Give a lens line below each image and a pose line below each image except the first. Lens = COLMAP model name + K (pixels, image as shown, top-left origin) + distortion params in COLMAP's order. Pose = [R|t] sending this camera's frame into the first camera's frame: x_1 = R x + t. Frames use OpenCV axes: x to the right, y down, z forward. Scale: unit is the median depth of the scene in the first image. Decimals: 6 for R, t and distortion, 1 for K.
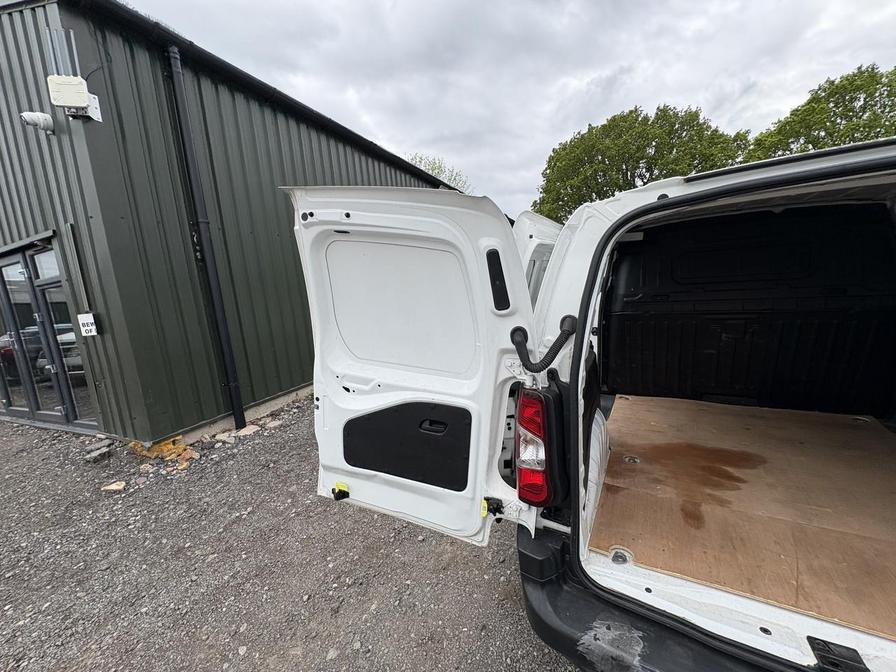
lens RADIAL K [[356.1, 0, 447.0], [0, 356.1, 338.7], [0, 0, 1]] dist [0.000828, -0.000010]
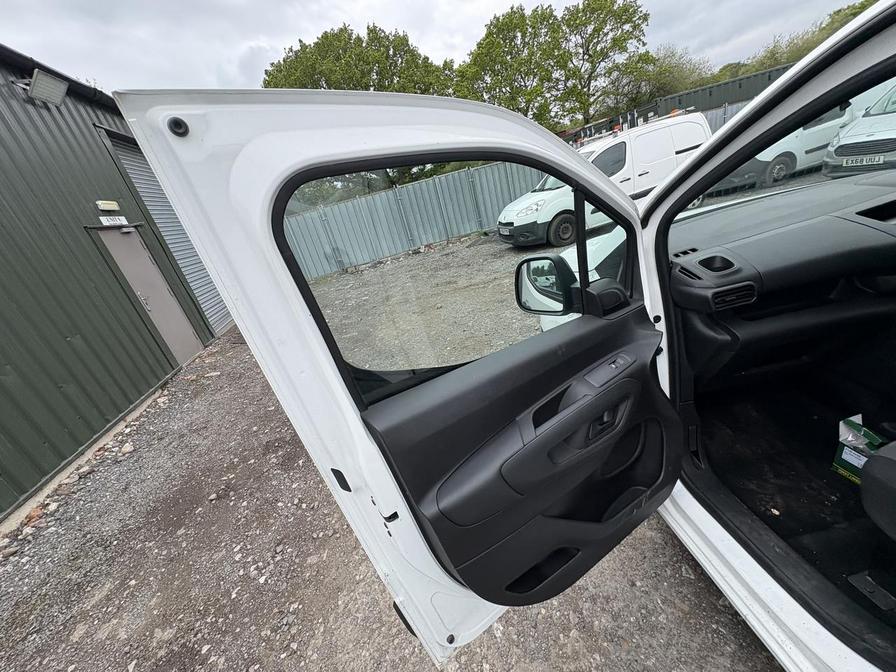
lens RADIAL K [[356.1, 0, 446.7], [0, 356.1, 334.6], [0, 0, 1]] dist [0.000828, -0.000010]
pose [[0.792353, -0.327181, 0.514907, 0.142366], [0.263042, 0.944761, 0.195540, -0.185388], [-0.550441, -0.019495, 0.834646, 0.908303]]
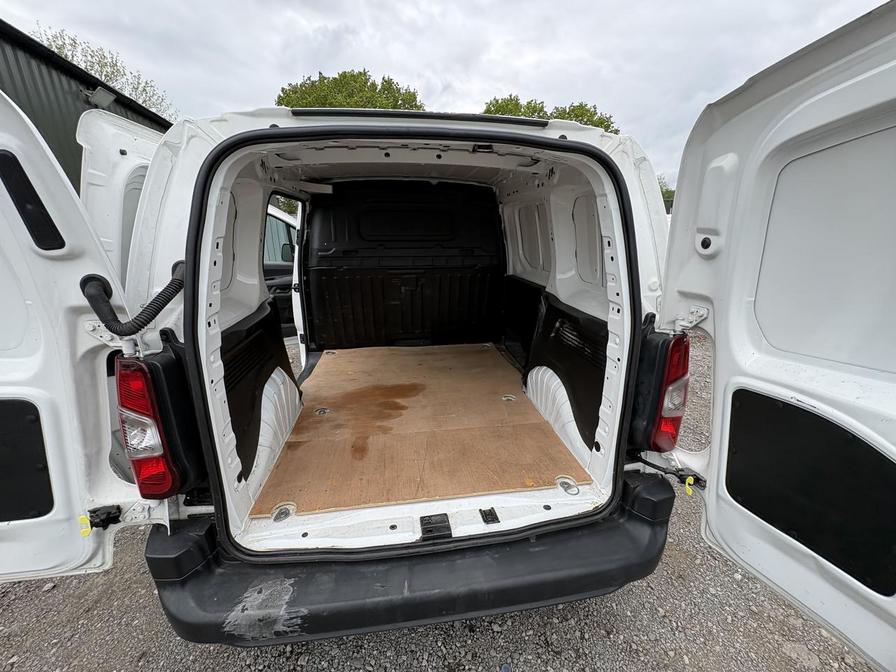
lens RADIAL K [[356.1, 0, 447.4], [0, 356.1, 339.1], [0, 0, 1]] dist [0.000828, -0.000010]
pose [[0.785602, -0.109021, 0.609051, 0.111338], [0.043721, 0.991675, 0.121116, 0.014106], [-0.617185, -0.068521, 0.783829, -0.005747]]
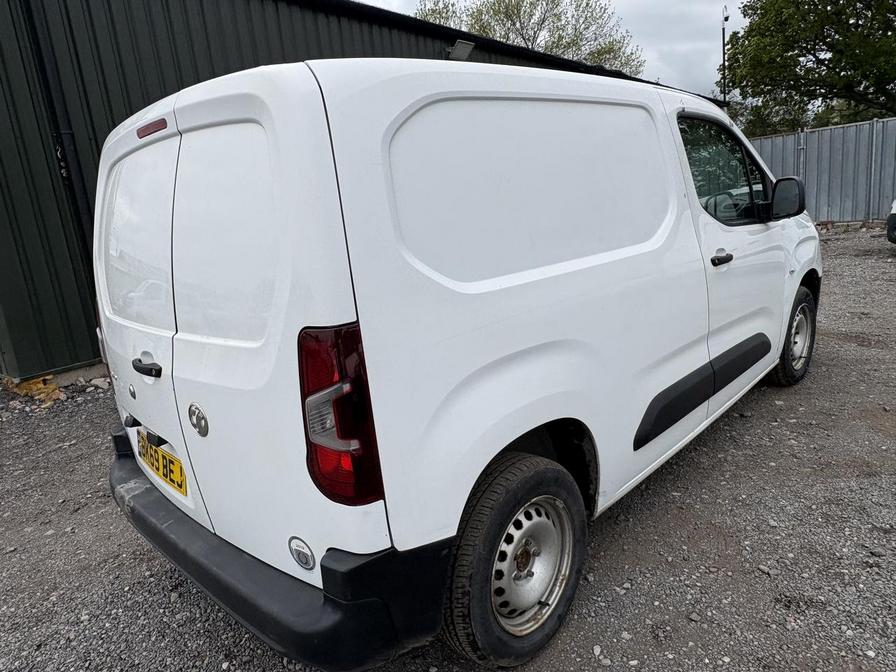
lens RADIAL K [[594.7, 0, 447.2], [0, 594.7, 345.4], [0, 0, 1]] dist [0.000431, 0.001107]
pose [[0.968877, 0.037802, -0.244641, 0.664857], [-0.014066, 0.995082, 0.098054, 0.033467], [0.247144, -0.091561, 0.964643, -0.236930]]
